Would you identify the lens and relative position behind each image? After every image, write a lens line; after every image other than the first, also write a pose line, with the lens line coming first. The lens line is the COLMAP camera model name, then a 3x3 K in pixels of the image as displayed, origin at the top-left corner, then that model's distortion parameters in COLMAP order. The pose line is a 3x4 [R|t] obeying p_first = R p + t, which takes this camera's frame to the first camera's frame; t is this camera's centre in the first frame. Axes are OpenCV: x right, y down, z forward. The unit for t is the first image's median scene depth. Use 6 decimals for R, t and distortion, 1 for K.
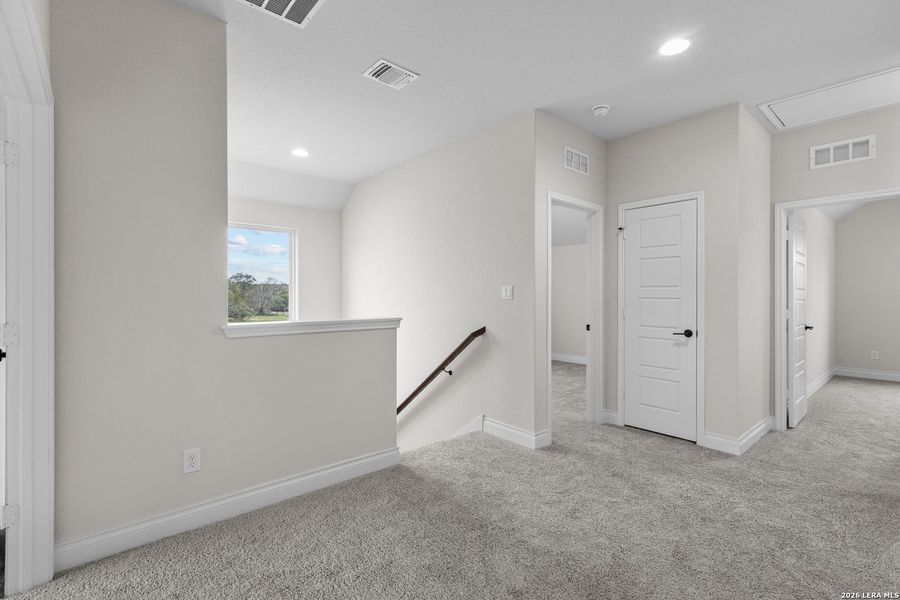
lens RADIAL K [[418.4, 0, 446.0], [0, 418.4, 298.1], [0, 0, 1]] dist [0.001120, 0.001397]
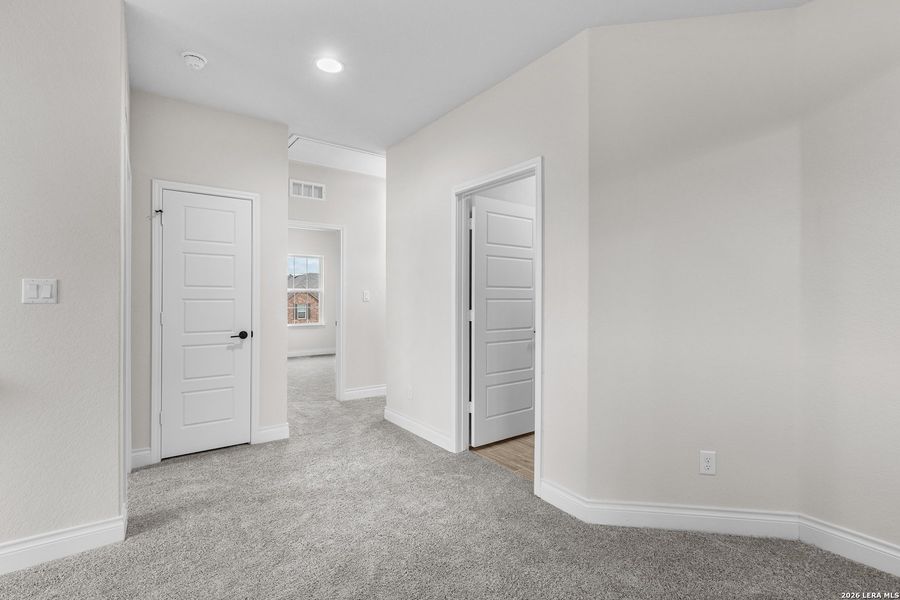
lens RADIAL K [[418.4, 0, 451.6], [0, 418.4, 298.0], [0, 0, 1]] dist [0.001120, 0.001397]
pose [[0.074366, -0.003748, 0.997224, -0.365169], [0.007451, 0.999967, 0.003202, -0.001296], [-0.997203, 0.007193, 0.074392, 0.443429]]
